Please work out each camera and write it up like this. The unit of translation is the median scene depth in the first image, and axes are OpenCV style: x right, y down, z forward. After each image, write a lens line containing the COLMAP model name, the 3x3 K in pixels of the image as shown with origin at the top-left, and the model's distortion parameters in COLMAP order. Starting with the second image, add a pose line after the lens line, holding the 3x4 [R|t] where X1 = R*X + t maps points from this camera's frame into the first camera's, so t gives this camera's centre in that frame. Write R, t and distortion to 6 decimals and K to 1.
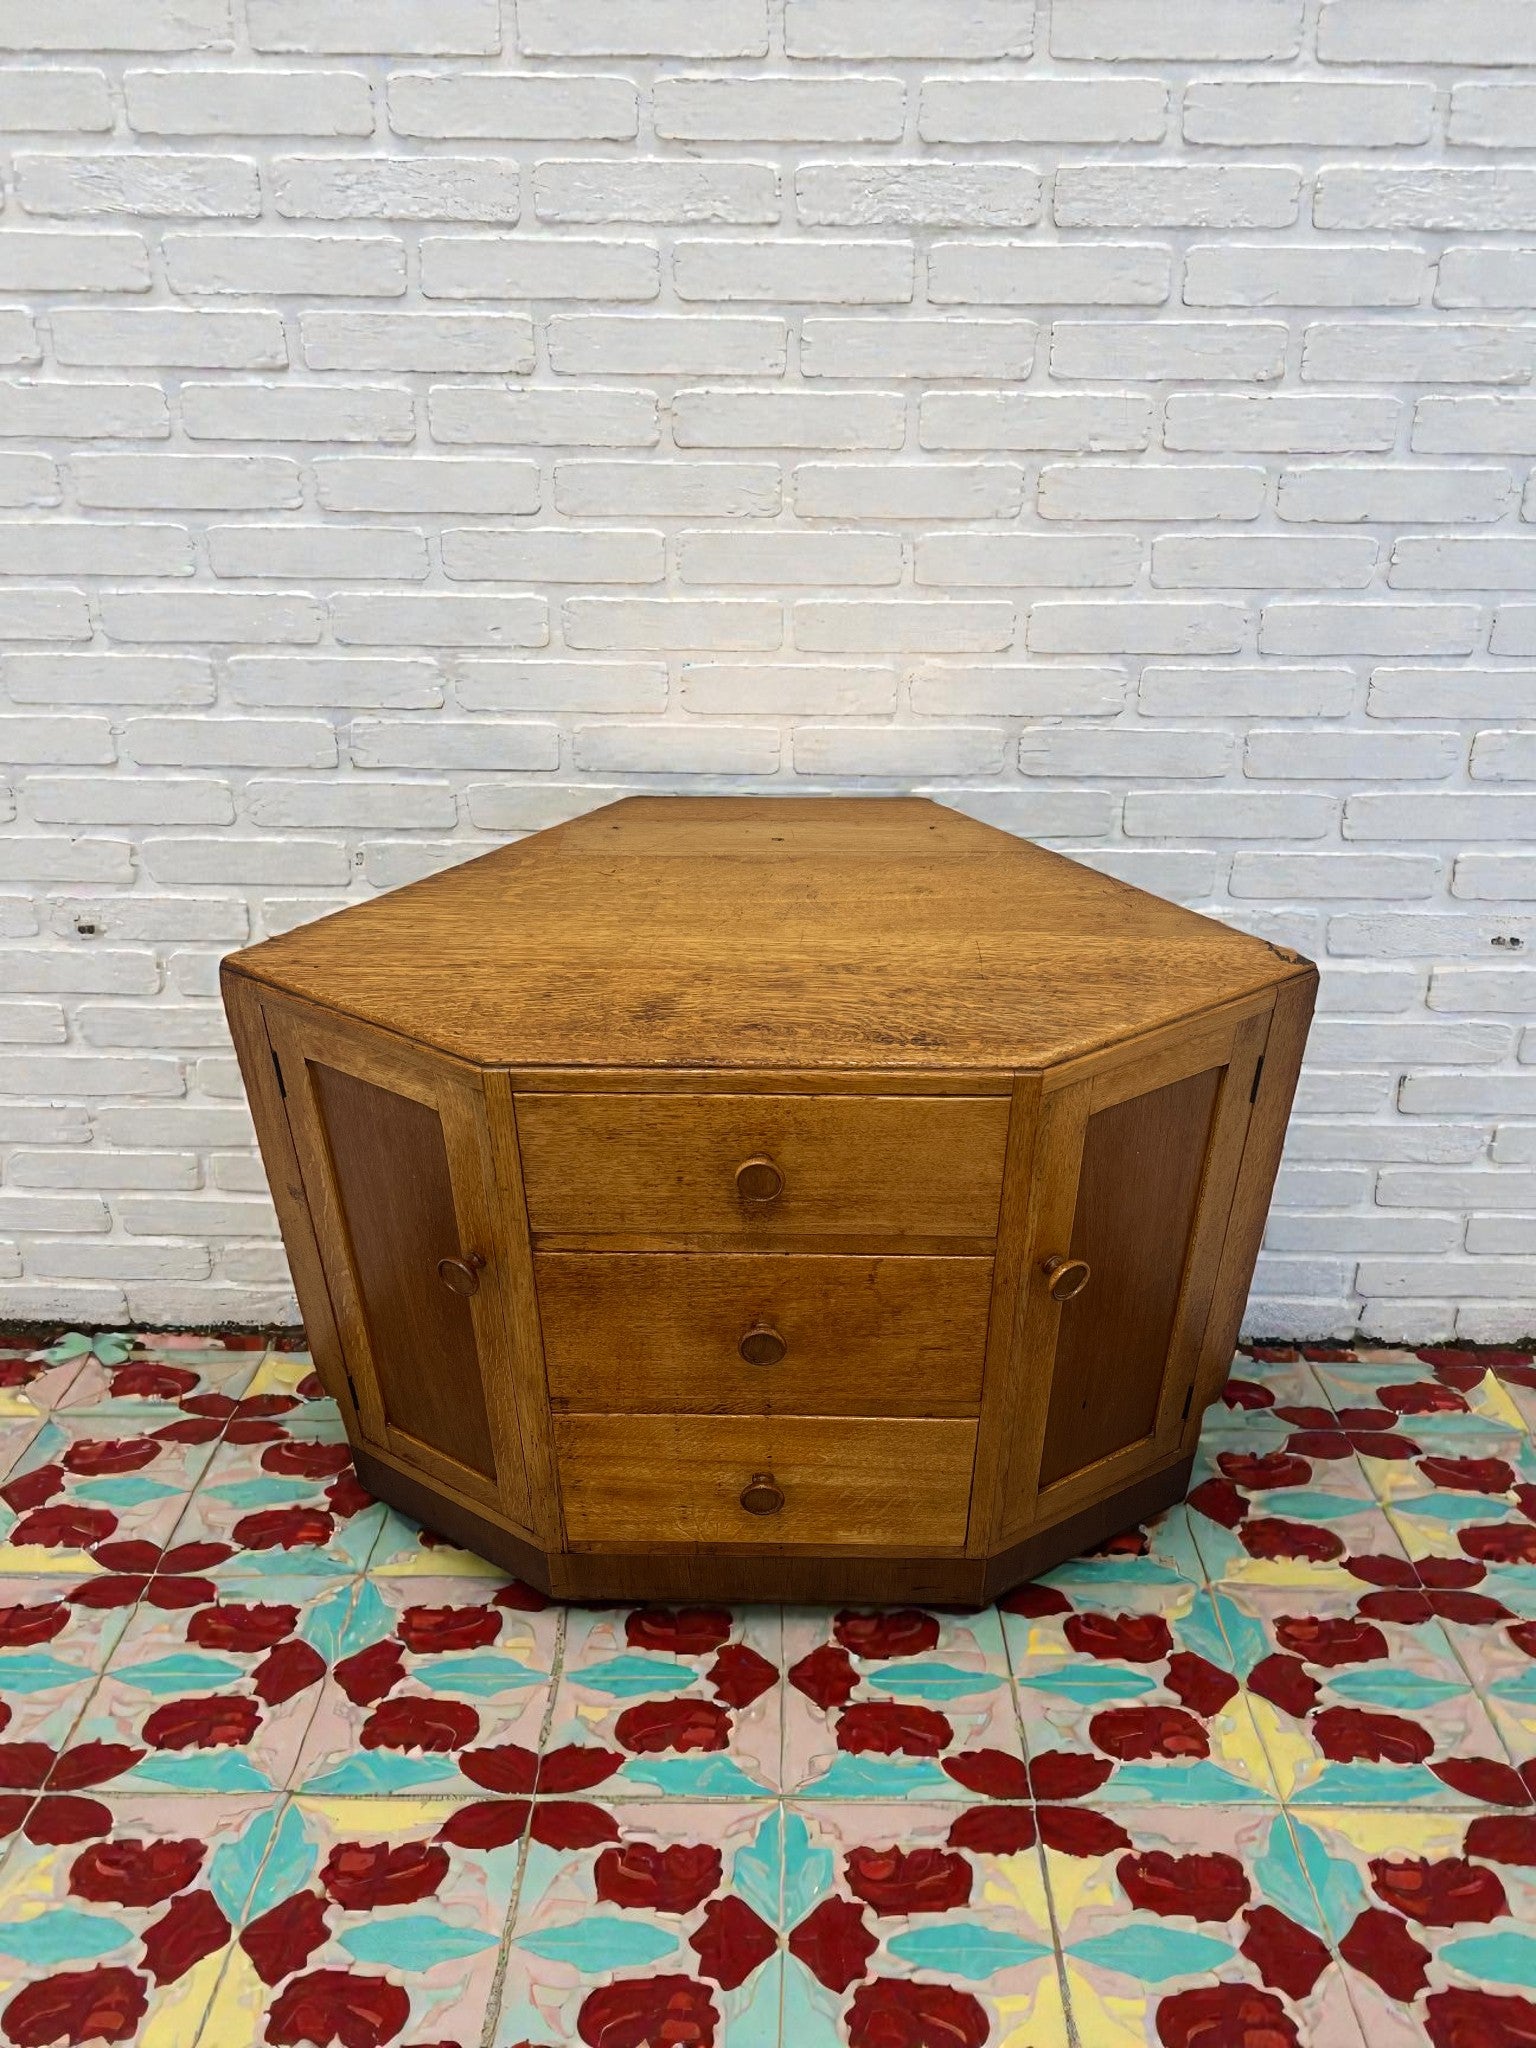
lens RADIAL K [[1532.7, 0, 777.2], [0, 1532.7, 1030.6], [0, 0, 1]] dist [0.008310, -0.009036]
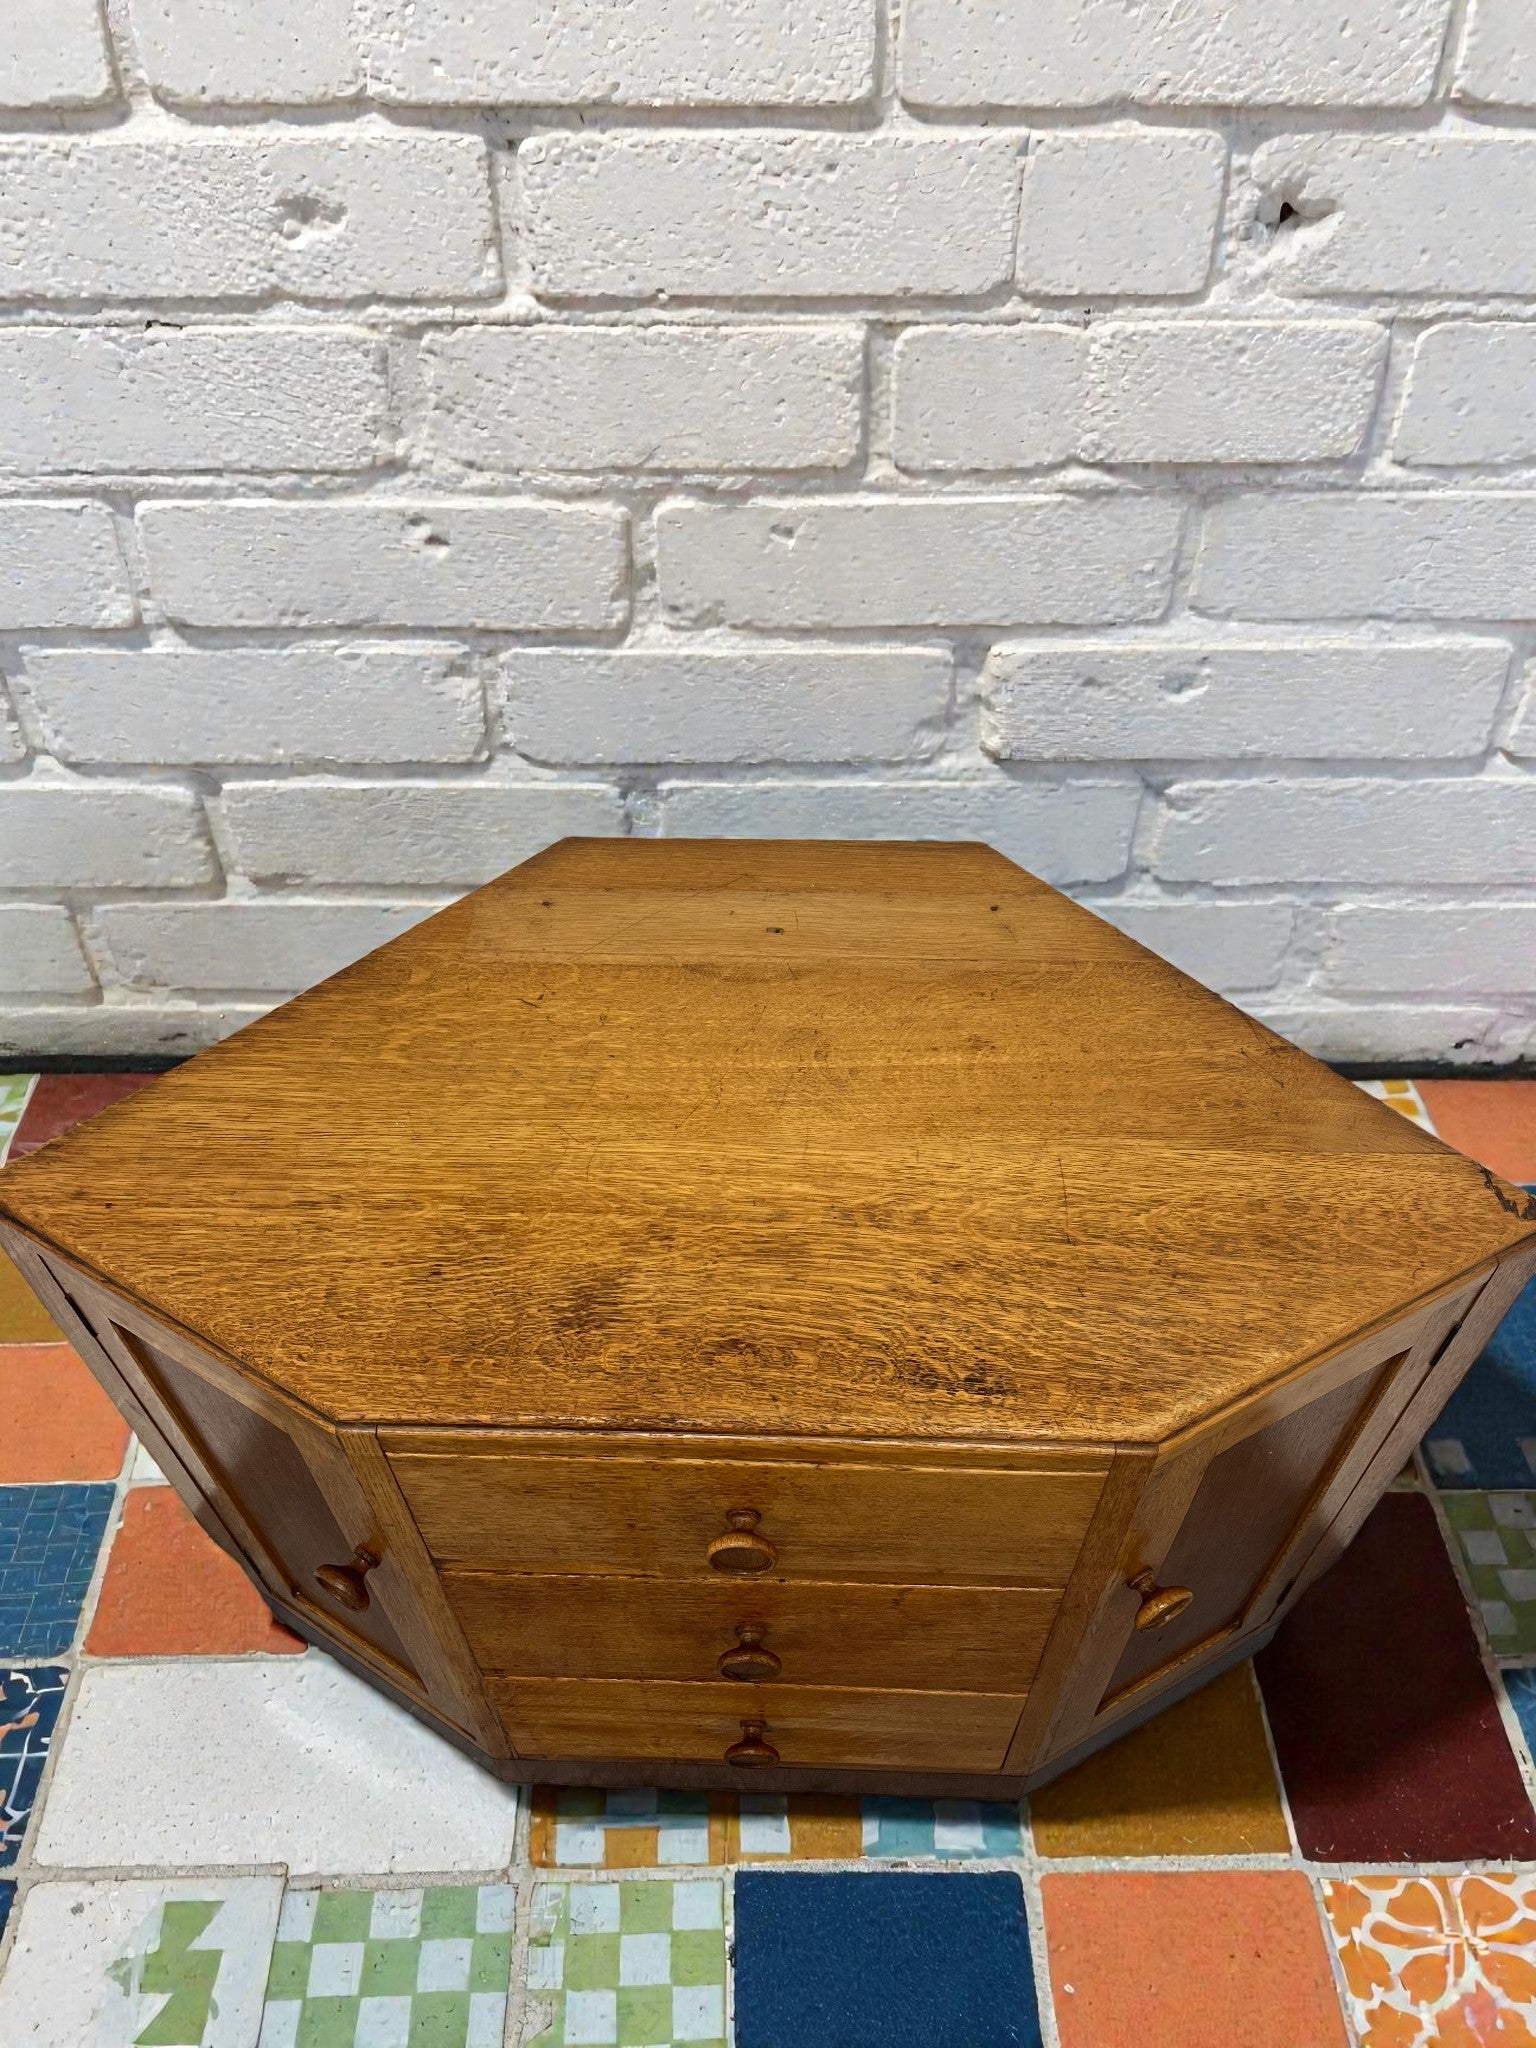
lens RADIAL K [[1532.7, 0, 768.5], [0, 1532.7, 1008.9], [0, 0, 1]] dist [0.008310, -0.009036]
pose [[0.999880, 0.005754, -0.014412, 0.008809], [-0.002127, 0.970778, 0.239971, -0.295262], [0.015371, -0.239912, 0.970673, 0.349210]]
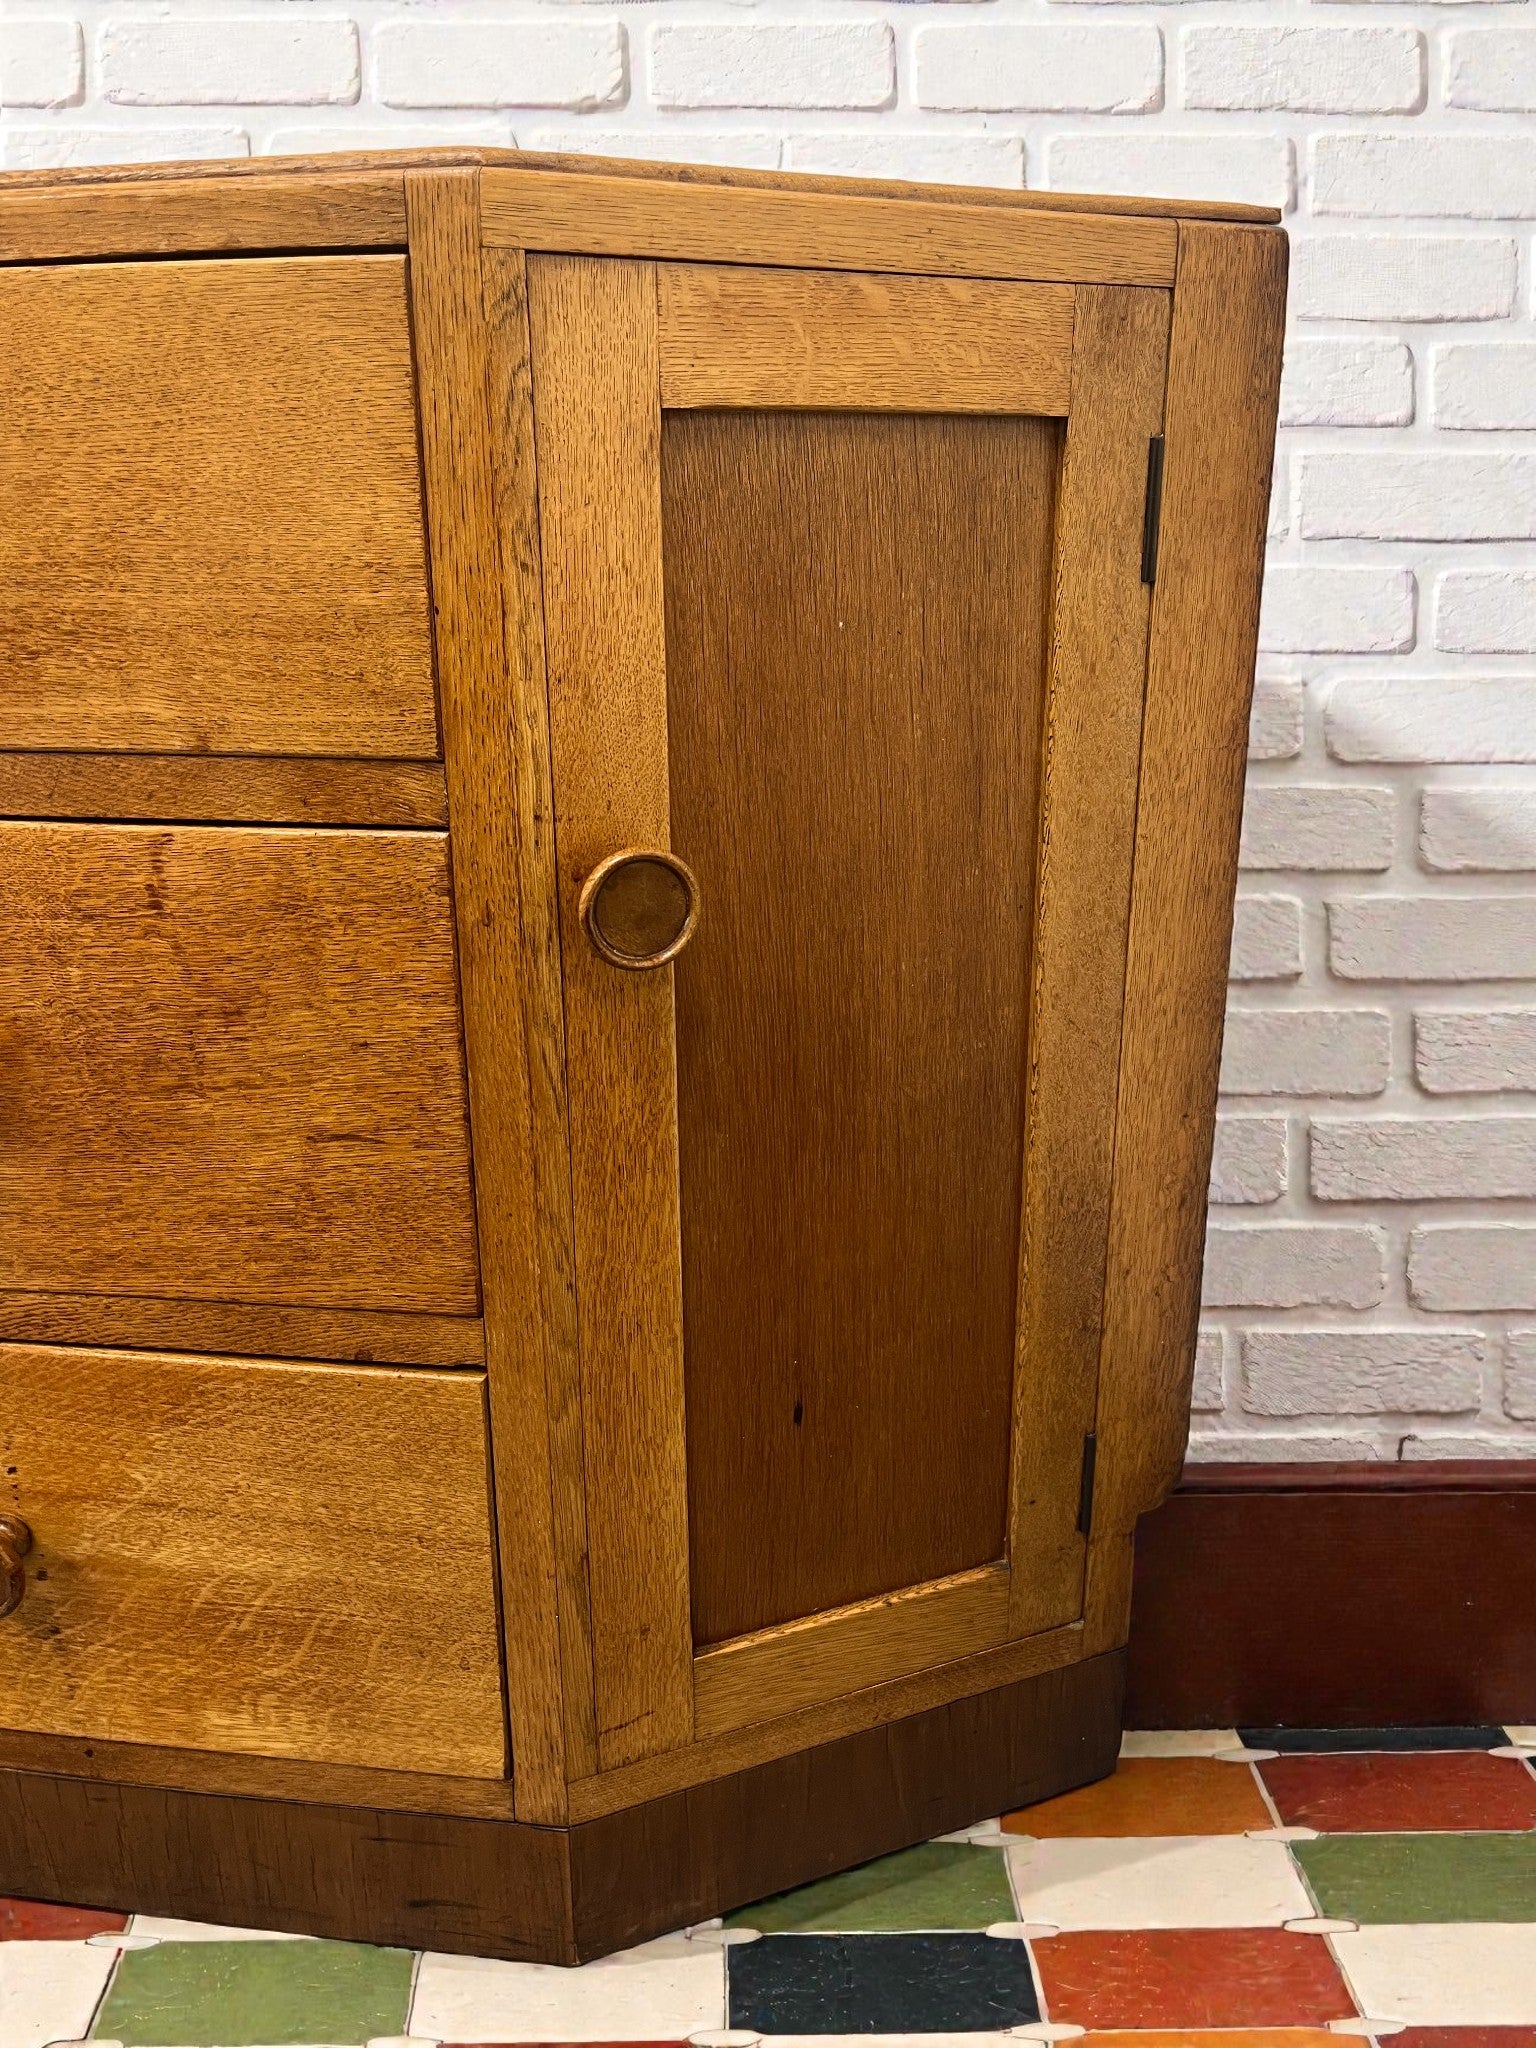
lens RADIAL K [[1532.7, 0, 763.5], [0, 1532.7, 1016.9], [0, 0, 1]] dist [0.008310, -0.009036]
pose [[0.994550, 0.034200, -0.098489, 0.258854], [-0.061356, 0.955754, -0.287696, 0.296297], [0.084292, 0.292171, 0.952644, 0.646658]]
